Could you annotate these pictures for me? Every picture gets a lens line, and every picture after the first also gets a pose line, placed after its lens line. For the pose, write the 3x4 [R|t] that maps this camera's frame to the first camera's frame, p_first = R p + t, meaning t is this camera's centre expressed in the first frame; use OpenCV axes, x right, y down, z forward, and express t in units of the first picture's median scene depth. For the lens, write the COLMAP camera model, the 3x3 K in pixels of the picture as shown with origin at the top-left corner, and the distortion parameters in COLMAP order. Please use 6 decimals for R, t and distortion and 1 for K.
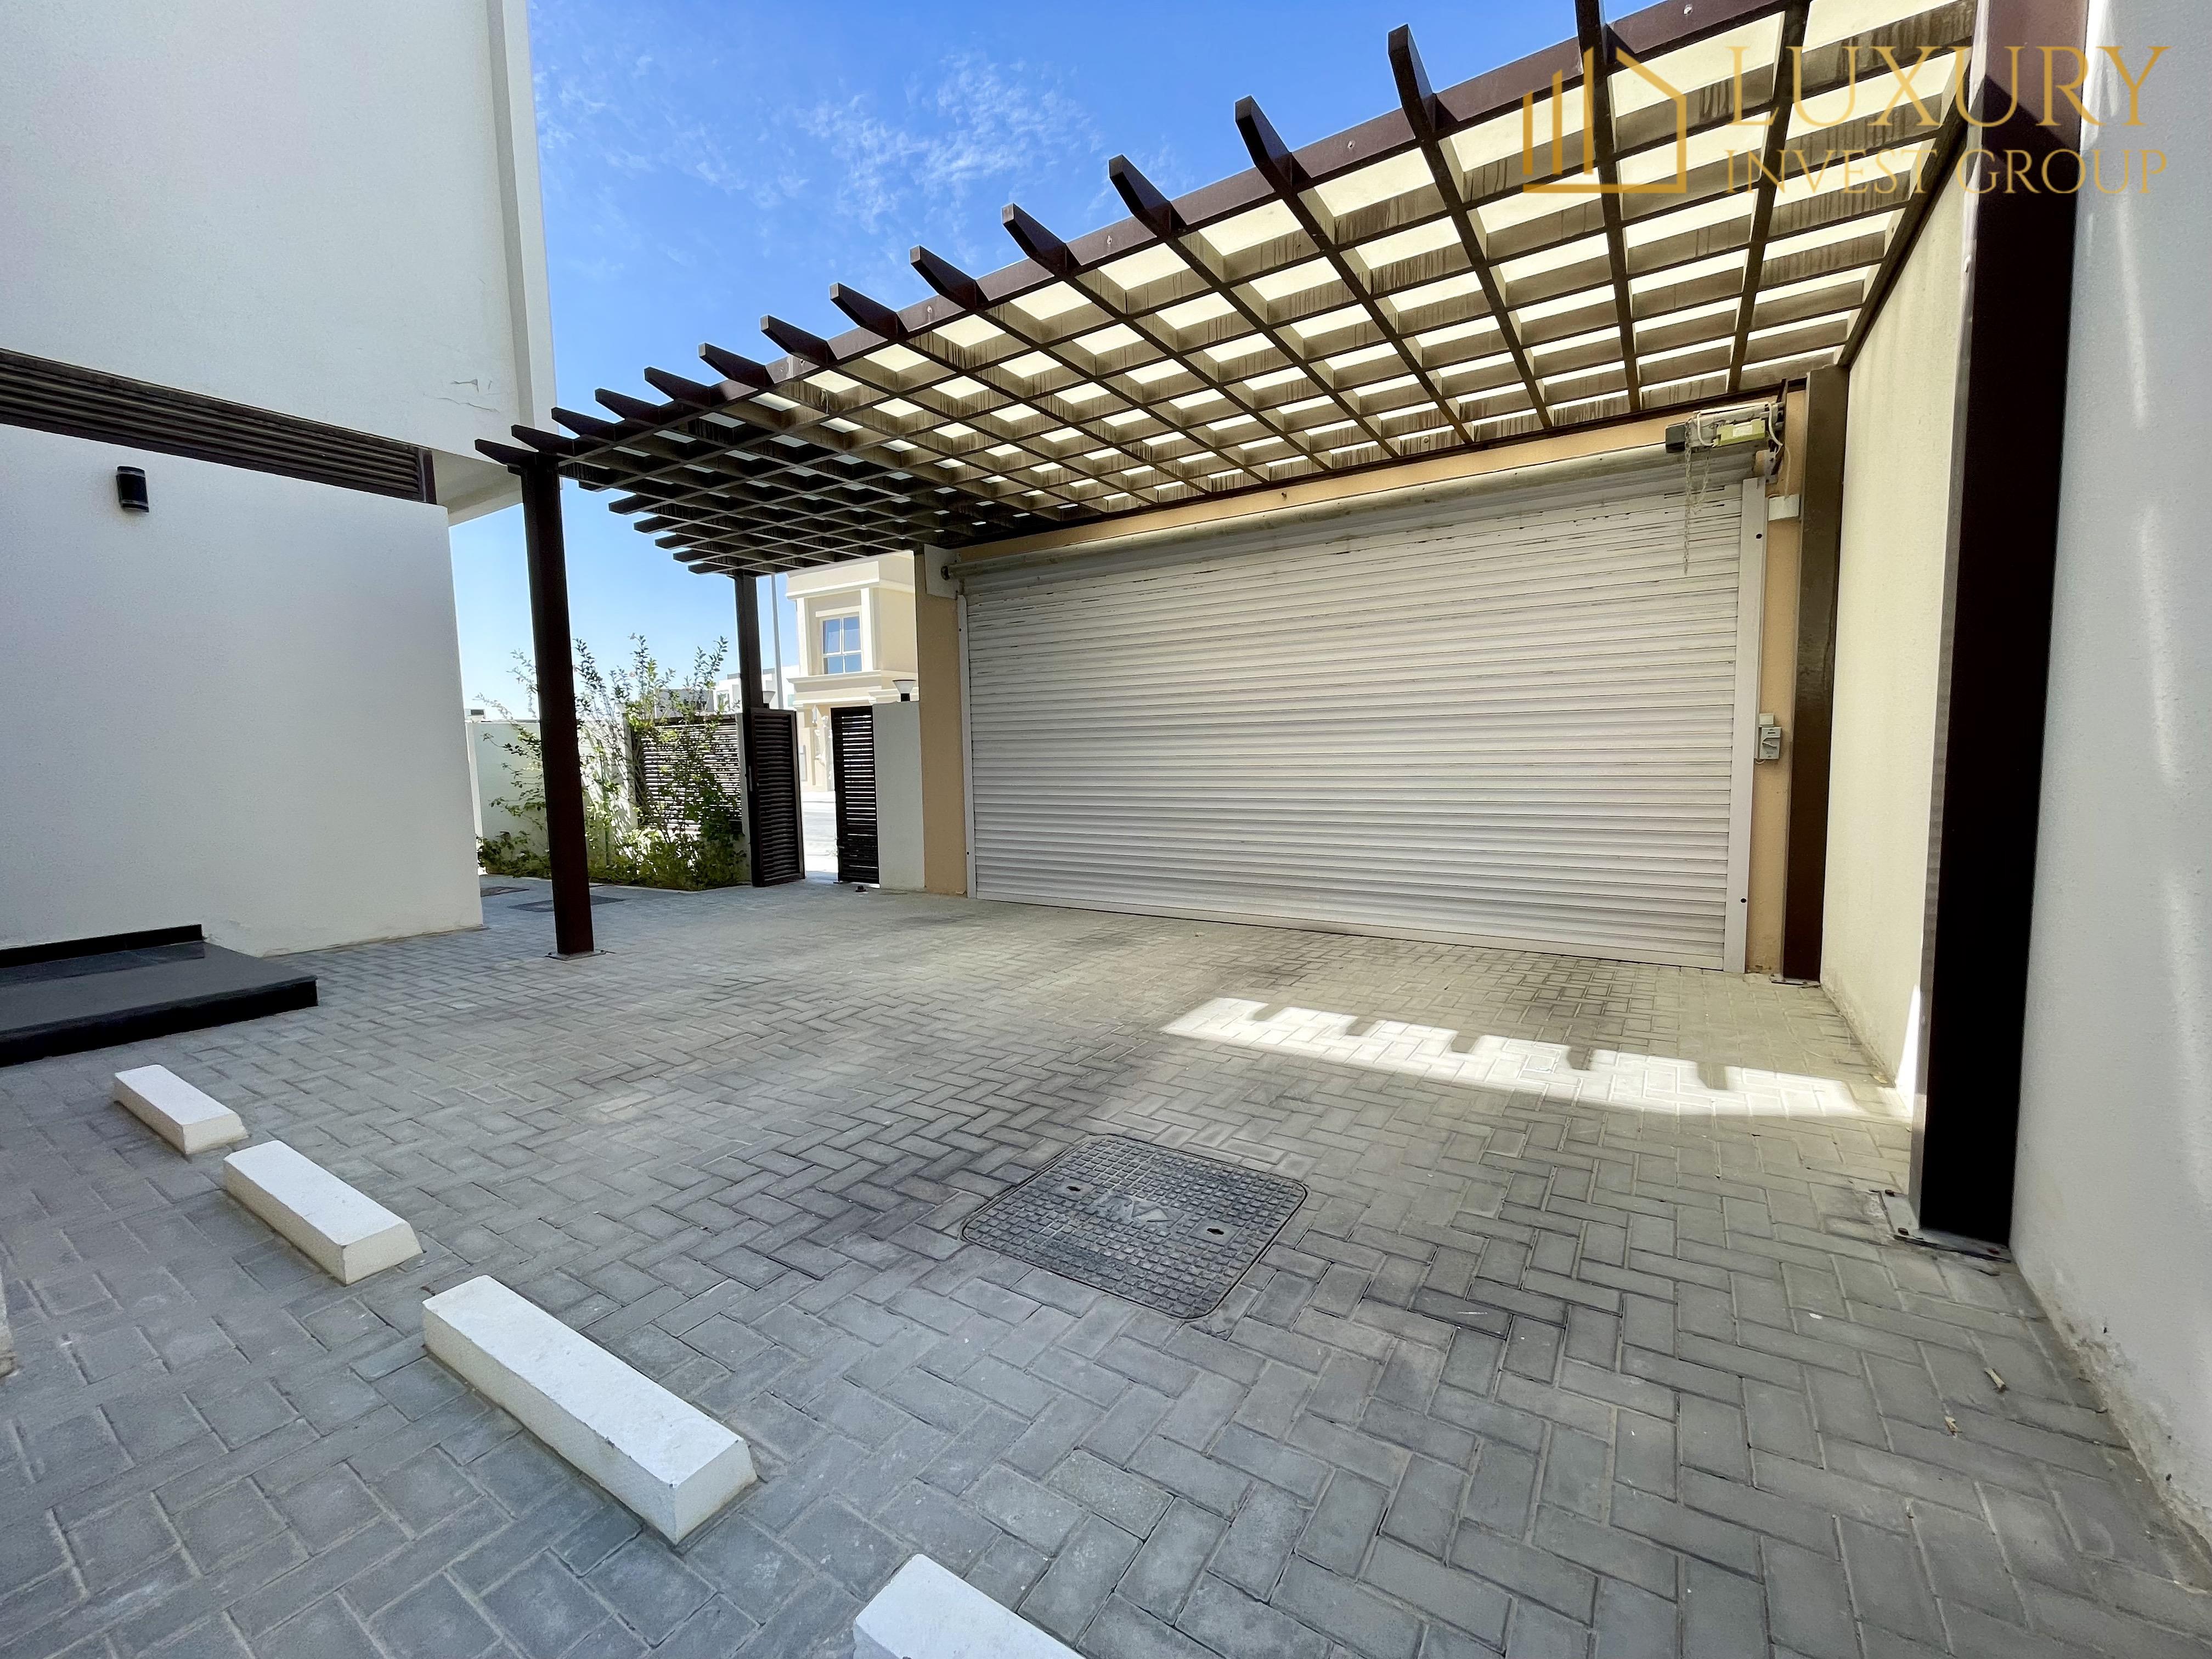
lens RADIAL K [[892.9, 0, 1107.3], [0, 892.9, 827.9], [0, 0, 1]] dist [-0.003974, 0.002661]
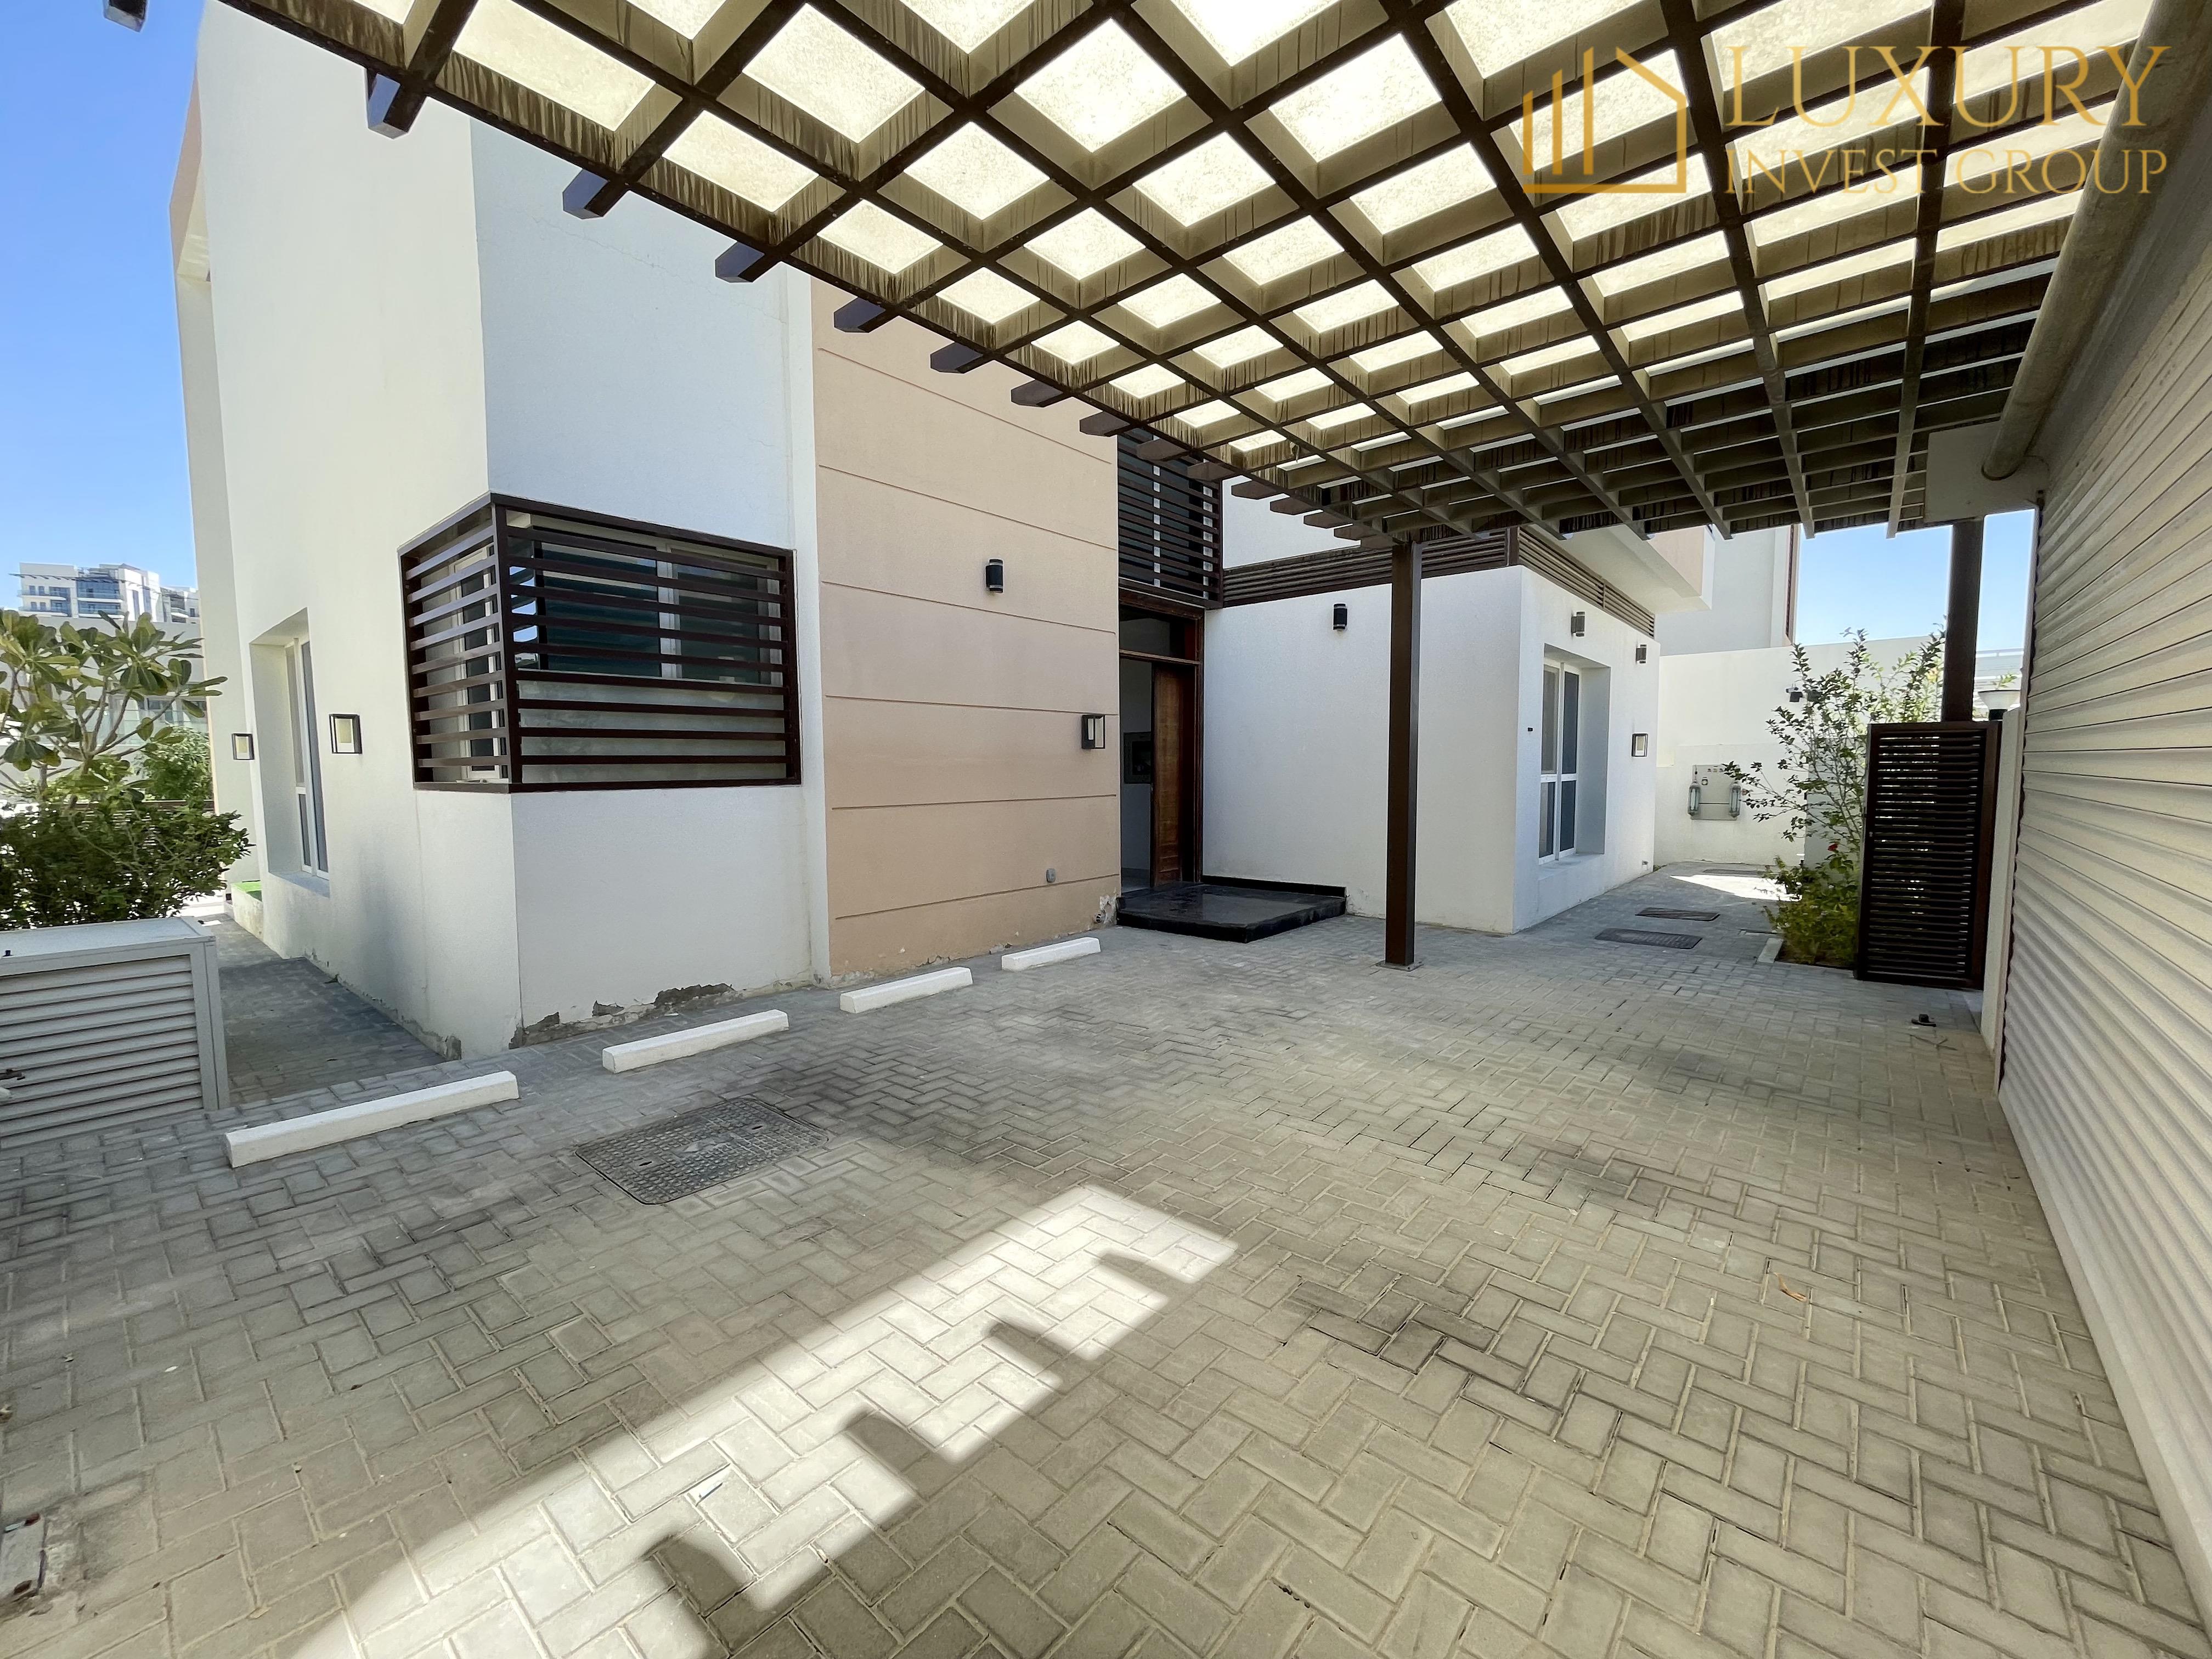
lens RADIAL K [[892.9, 0, 1106.9], [0, 892.9, 832.8], [0, 0, 1]] dist [-0.003974, 0.002661]
pose [[-0.135084, 0.095205, -0.986250, 1.040536], [-0.076126, 0.991434, 0.106133, -0.218885], [0.987906, 0.089416, -0.126679, 1.393554]]
